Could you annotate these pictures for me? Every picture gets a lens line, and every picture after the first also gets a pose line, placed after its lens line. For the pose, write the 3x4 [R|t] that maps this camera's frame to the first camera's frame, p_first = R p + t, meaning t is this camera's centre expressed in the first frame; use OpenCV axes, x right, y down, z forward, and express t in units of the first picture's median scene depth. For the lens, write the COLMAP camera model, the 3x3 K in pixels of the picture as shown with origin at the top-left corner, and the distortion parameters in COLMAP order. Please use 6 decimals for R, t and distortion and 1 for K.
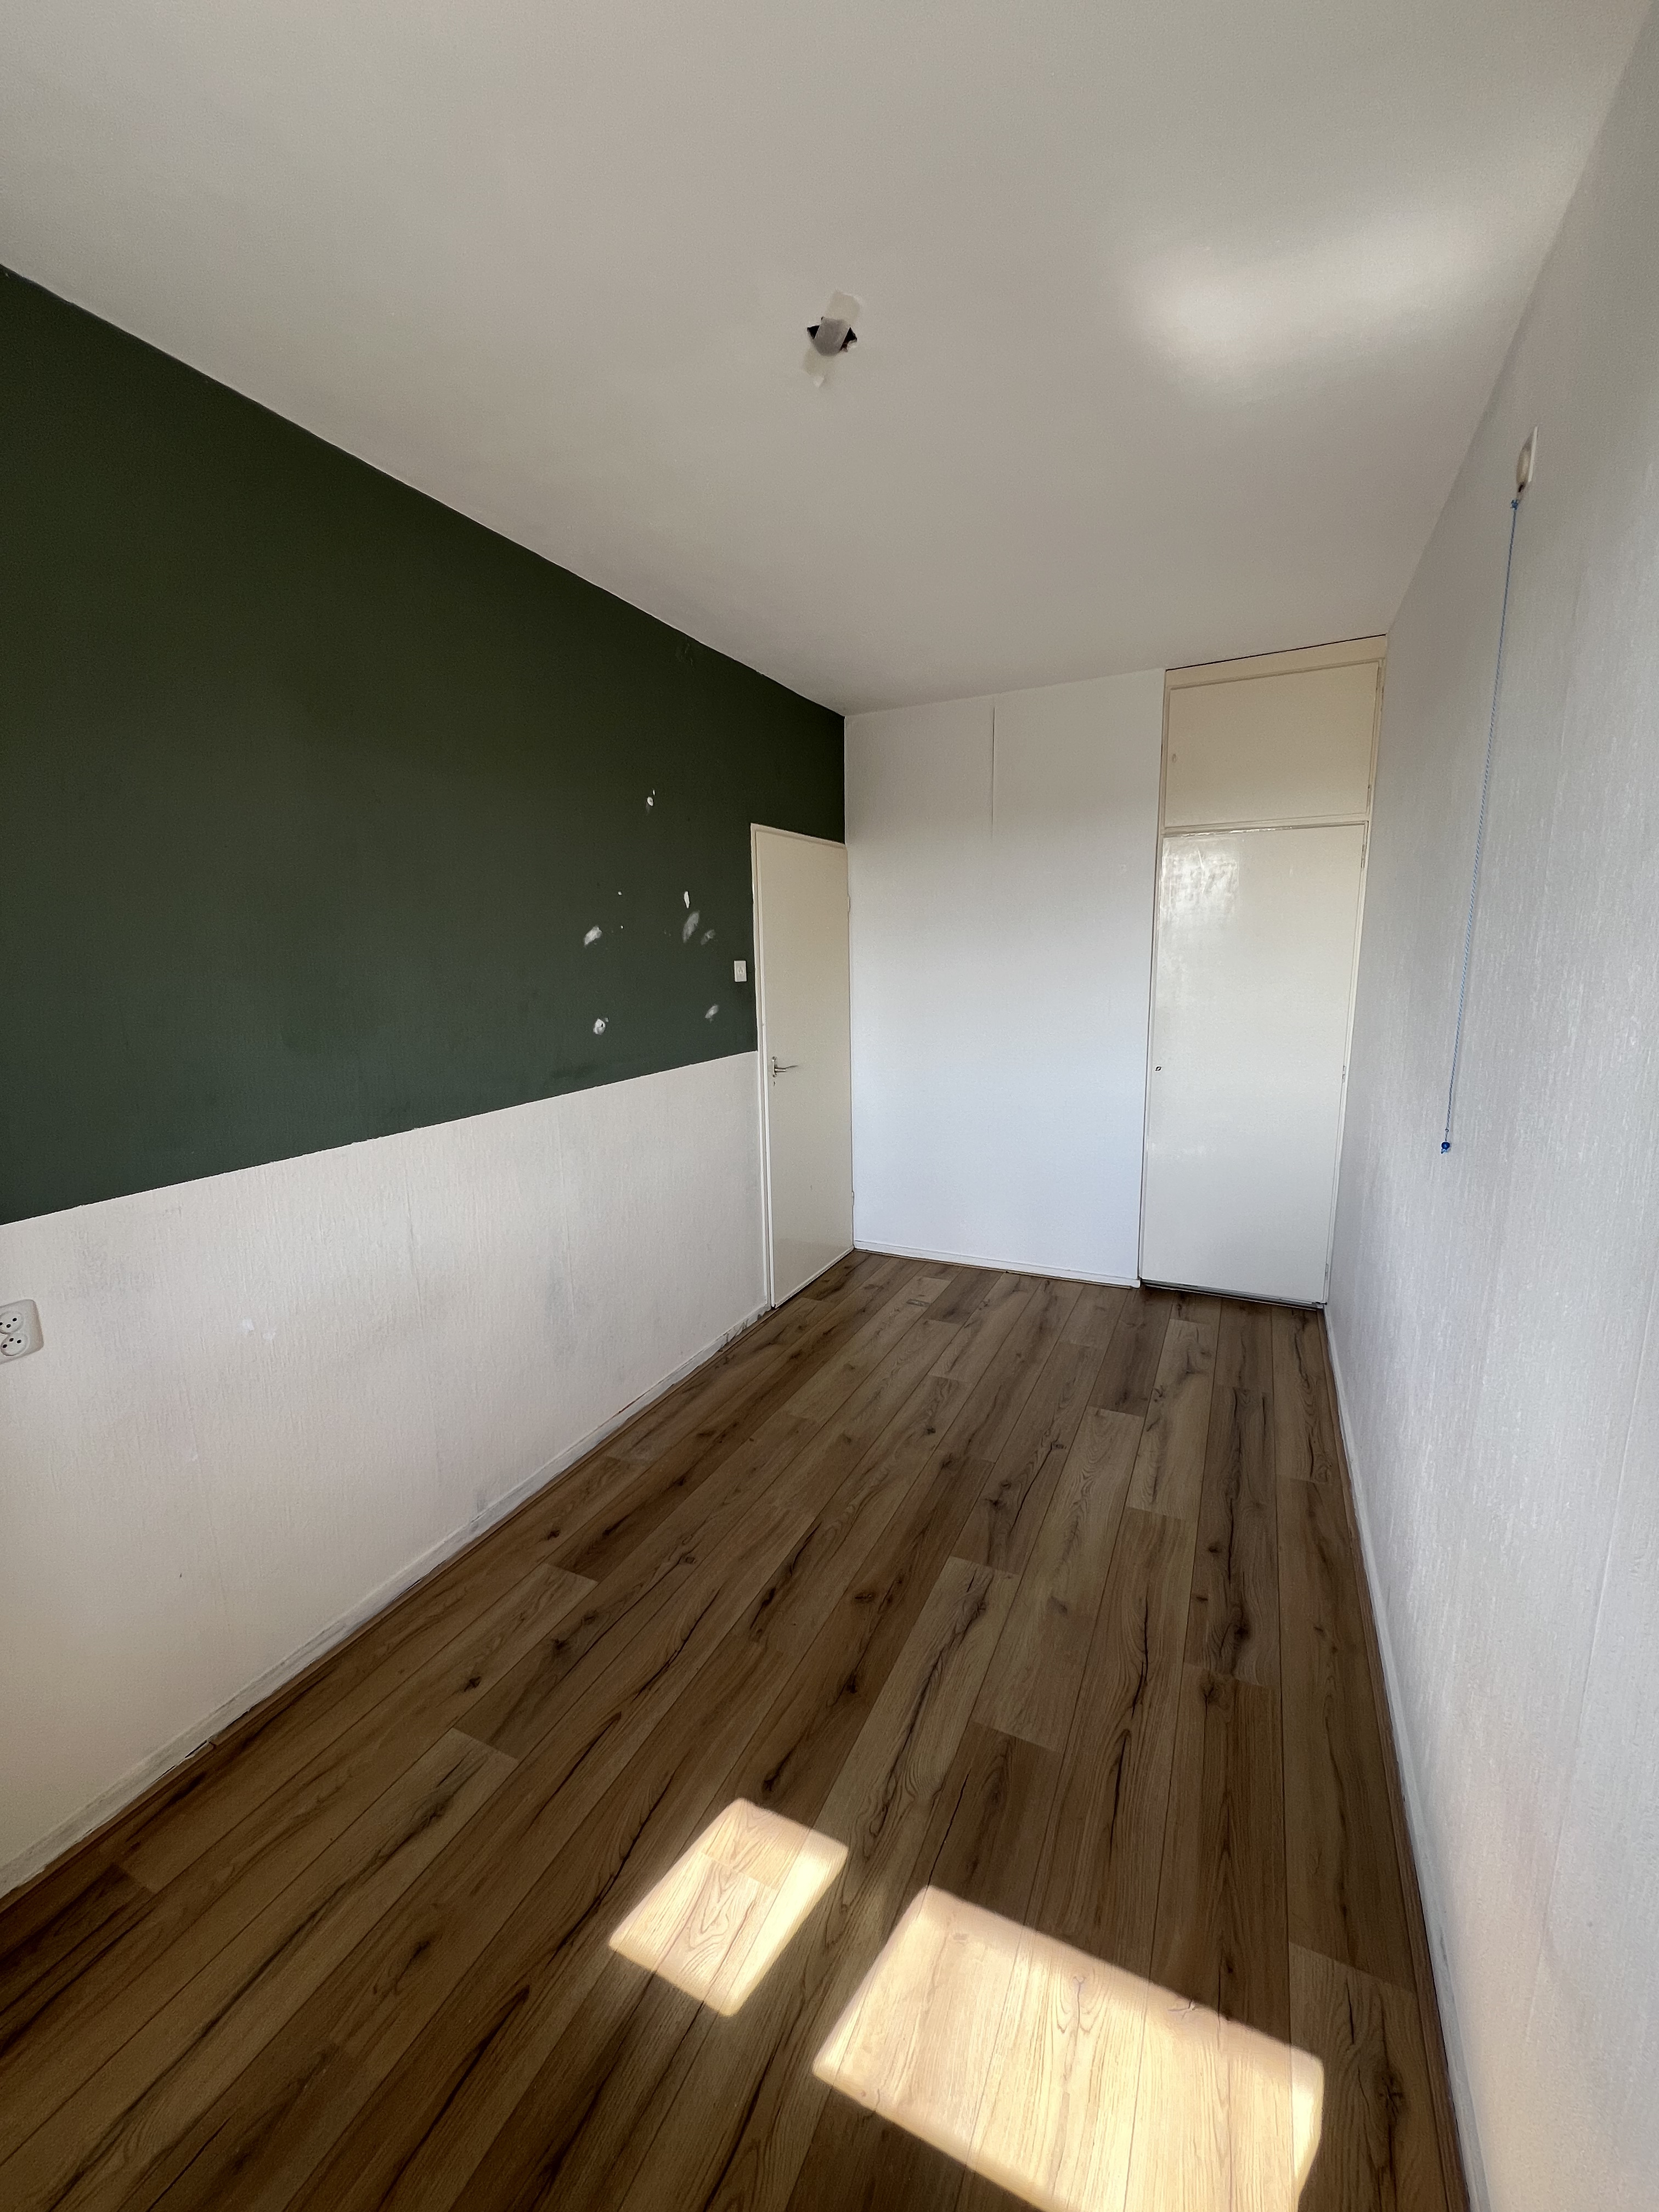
lens RADIAL K [[886.2, 0, 824.2], [0, 886.2, 1106.4], [0, 0, 1]] dist [-0.006275, 0.001712]
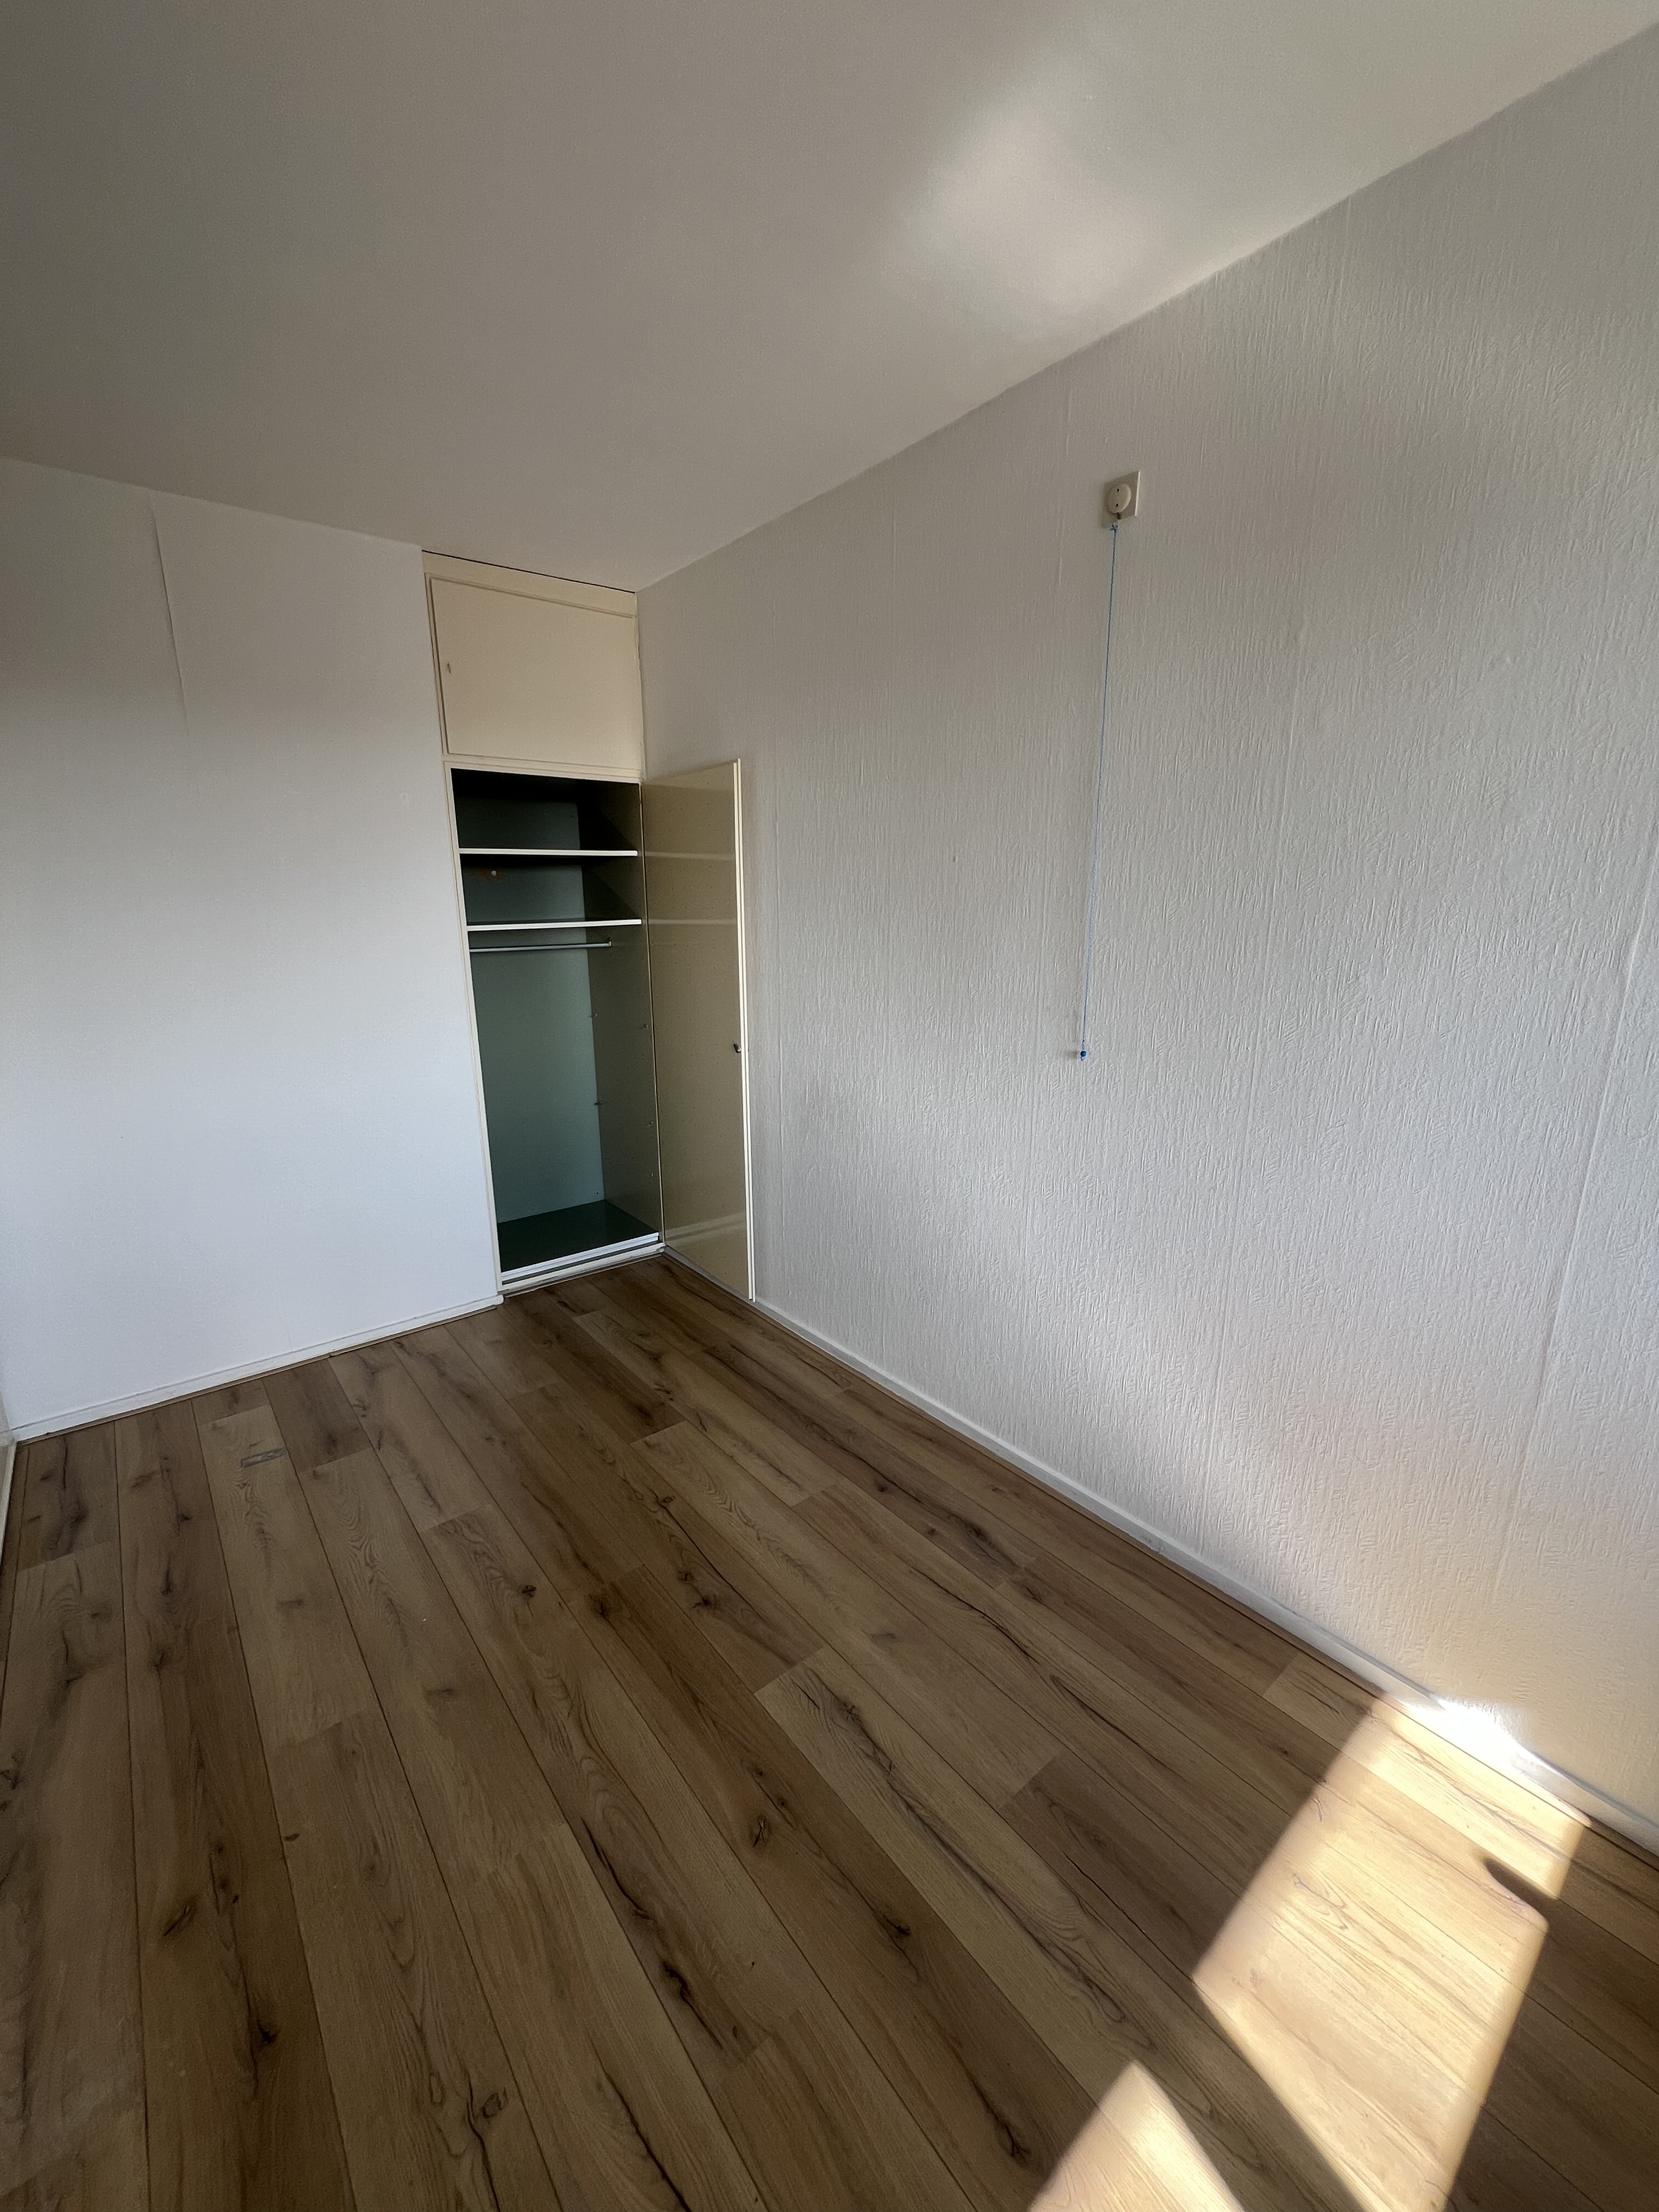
lens RADIAL K [[886.2, 0, 831.9], [0, 886.2, 1107.2], [0, 0, 1]] dist [-0.006275, 0.001712]
pose [[0.421257, -0.191460, 0.886502, -0.400759], [0.161574, 0.977670, 0.134372, -0.075608], [-0.892433, 0.086630, 0.442785, 0.551883]]
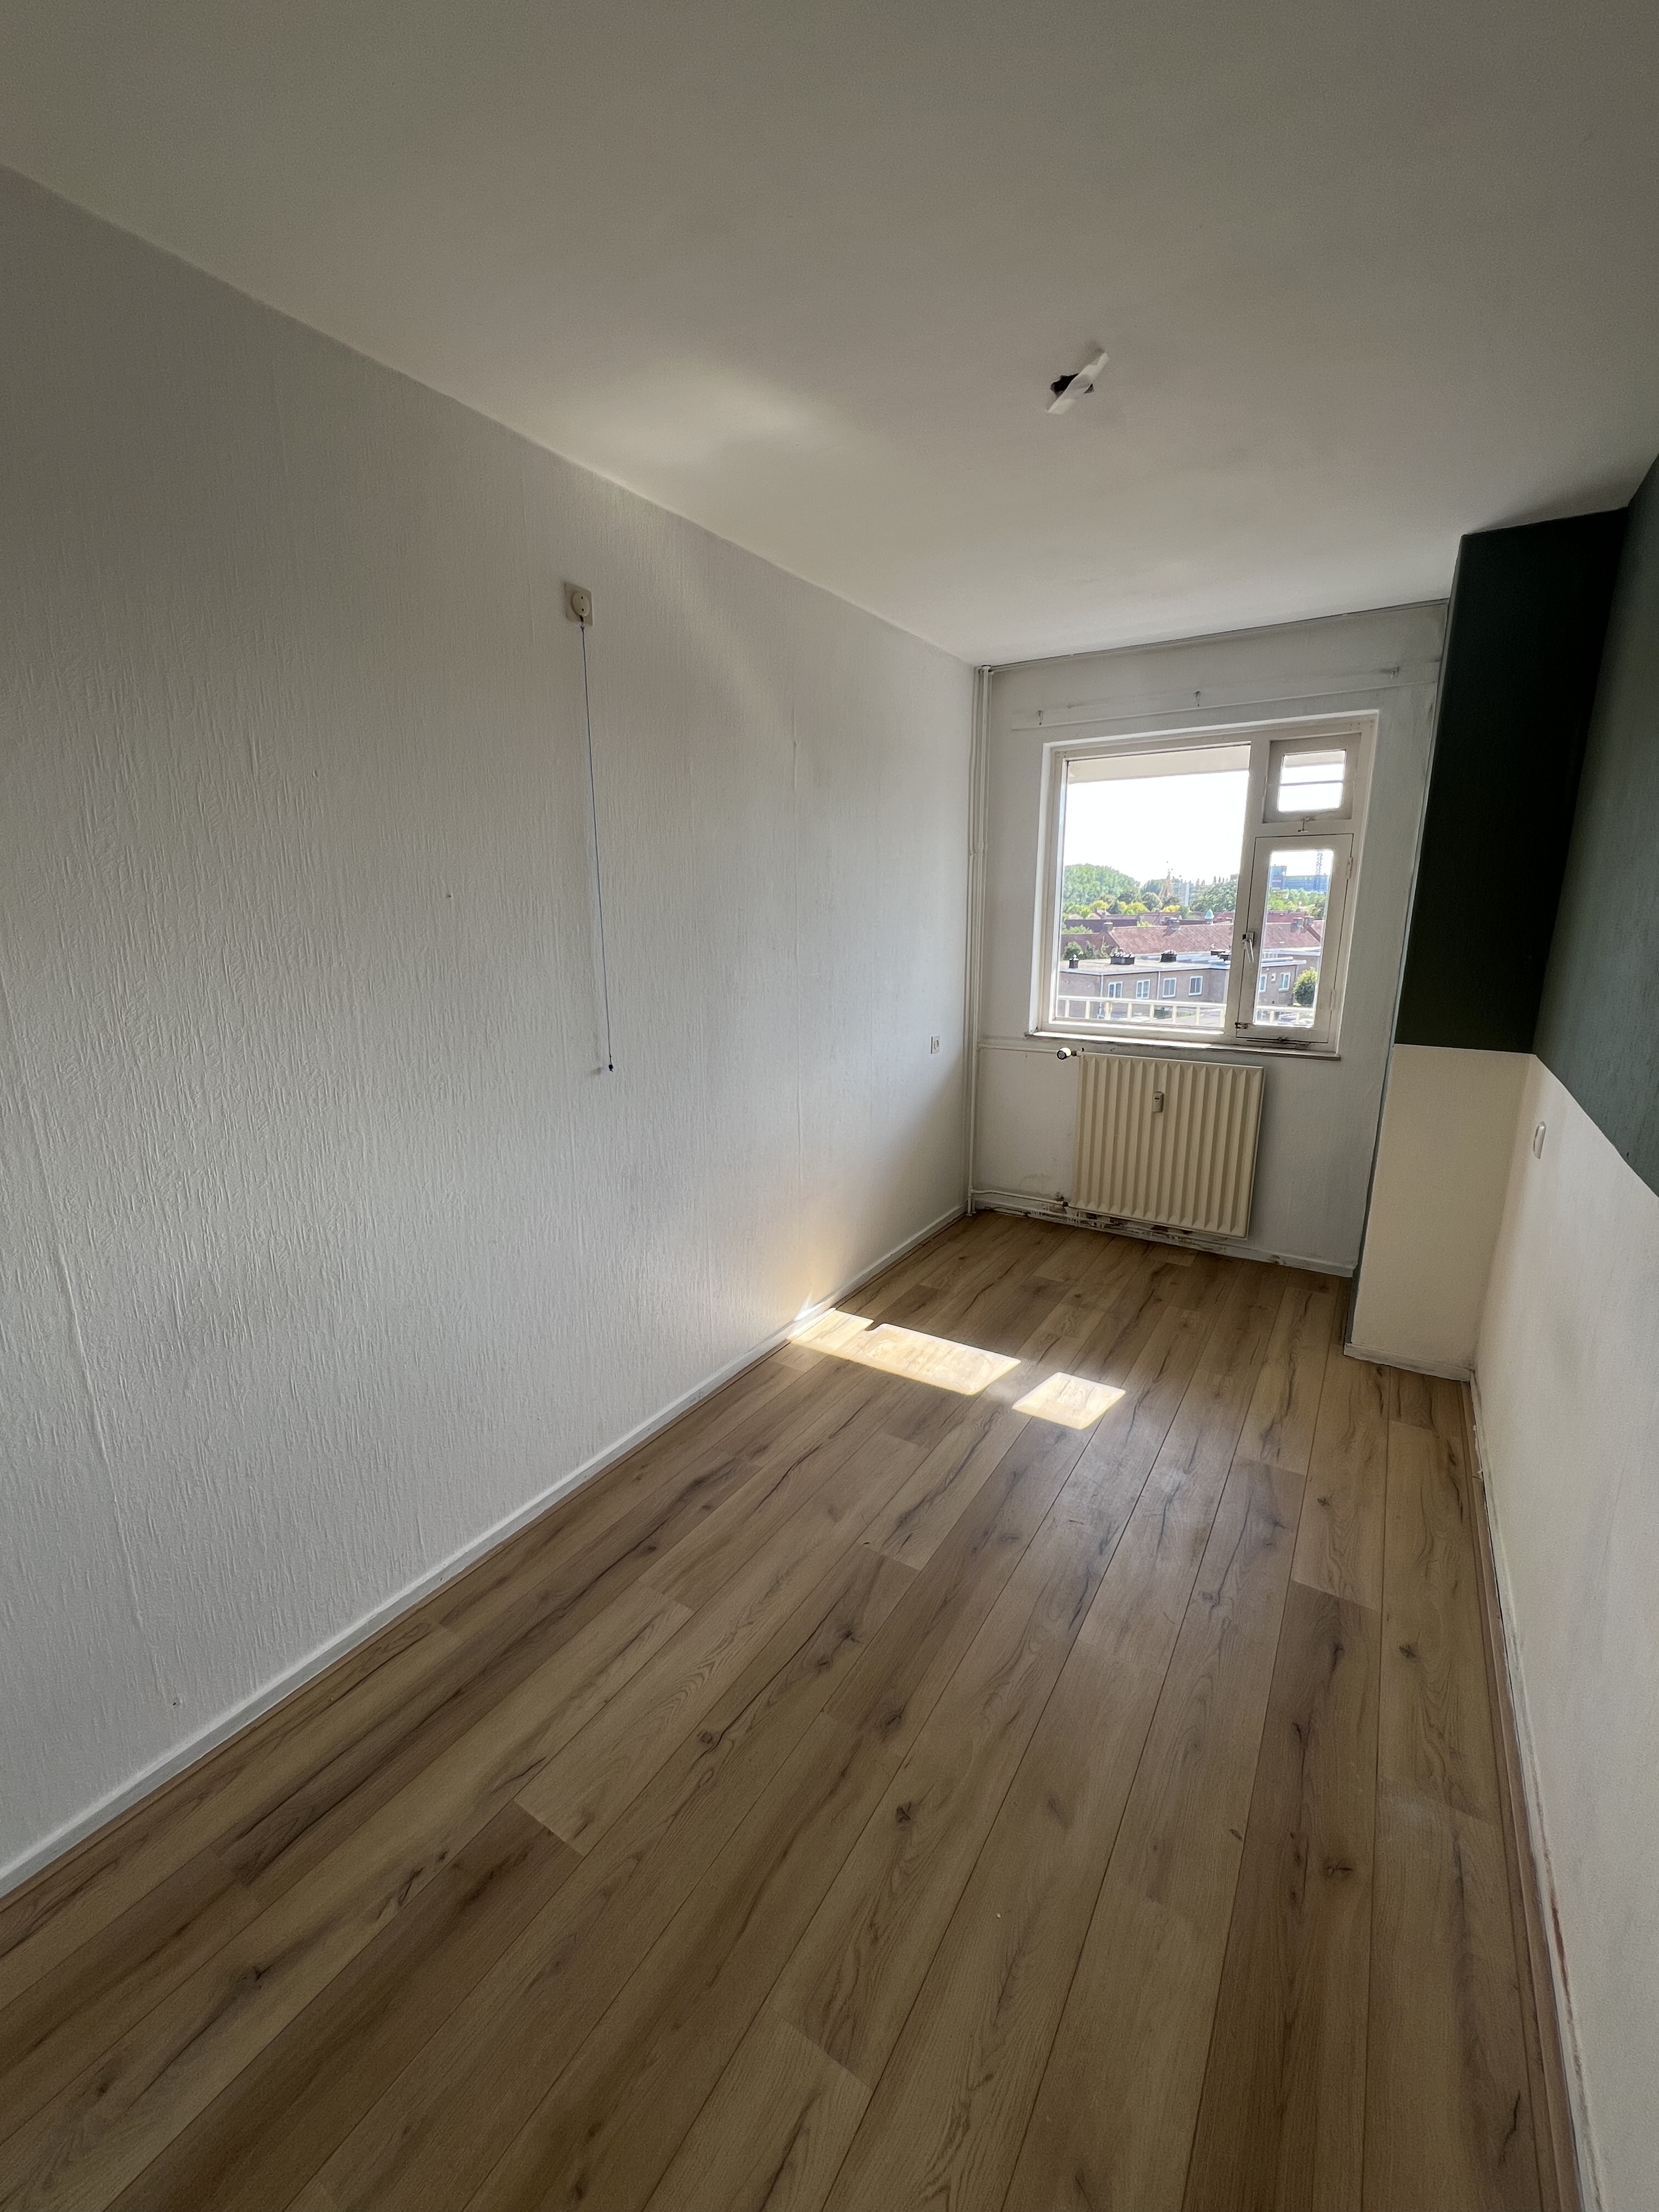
lens RADIAL K [[886.2, 0, 825.9], [0, 886.2, 1105.4], [0, 0, 1]] dist [-0.006275, 0.001712]
pose [[-0.992981, -0.000996, 0.118271, 0.129446], [0.046071, 0.917727, 0.394531, -0.324458], [-0.108933, 0.397211, -0.911239, 1.653028]]
